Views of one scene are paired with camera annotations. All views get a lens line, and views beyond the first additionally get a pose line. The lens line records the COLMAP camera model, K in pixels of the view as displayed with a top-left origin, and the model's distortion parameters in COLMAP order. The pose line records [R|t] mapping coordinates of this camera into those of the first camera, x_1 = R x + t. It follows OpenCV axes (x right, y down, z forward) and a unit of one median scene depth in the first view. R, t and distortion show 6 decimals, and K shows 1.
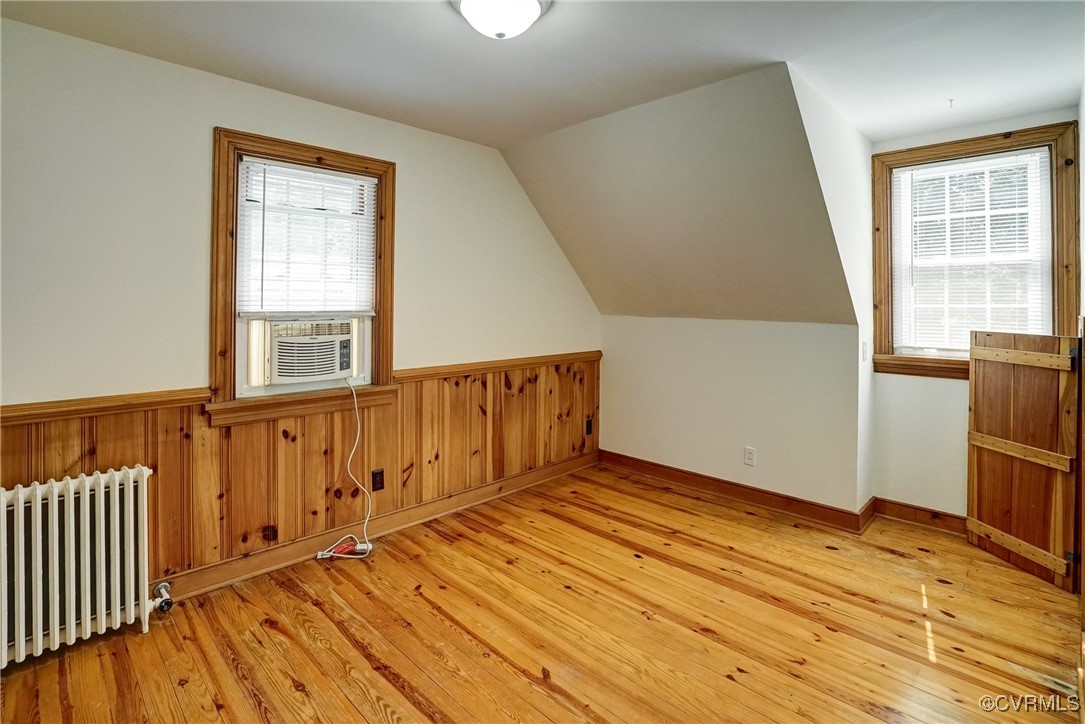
lens RADIAL K [[521.2, 0, 536.4], [0, 521.2, 301.9], [0, 0, 1]] dist [-0.067875, 0.021037]
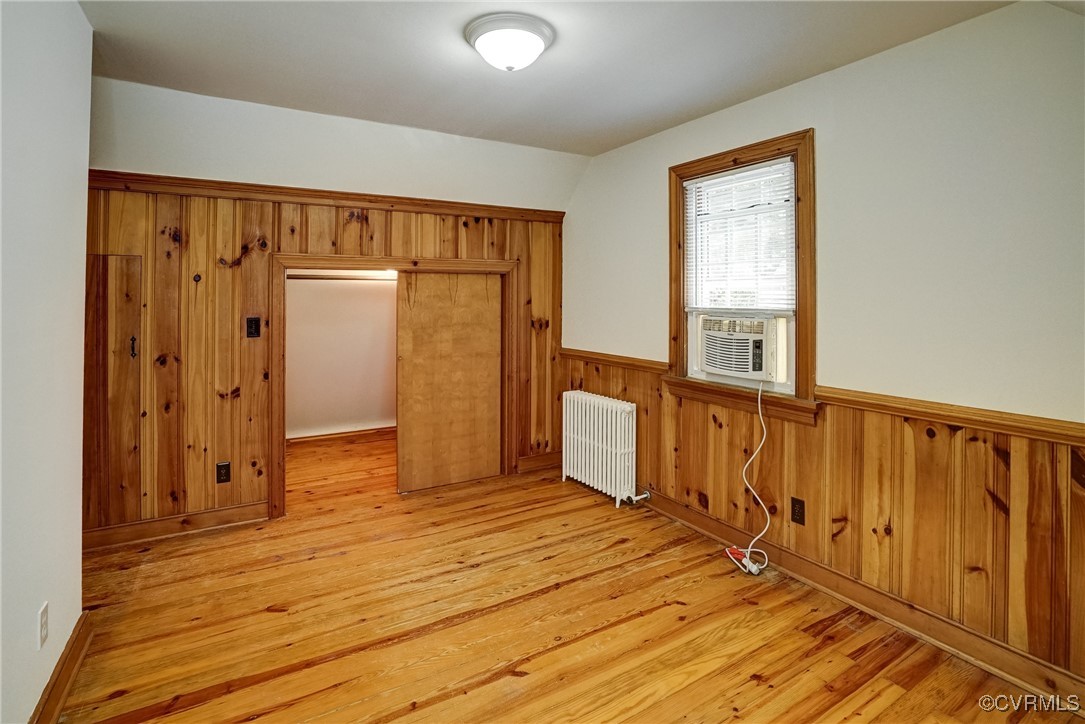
lens RADIAL K [[528.1, 0, 541.5], [0, 528.1, 294.2], [0, 0, 1]] dist [-0.024482, 0.000779]
pose [[-0.222878, -0.008377, -0.974810, 0.701014], [0.000021, 0.999963, -0.008598, -0.001801], [0.974846, -0.001937, -0.222869, 0.878072]]
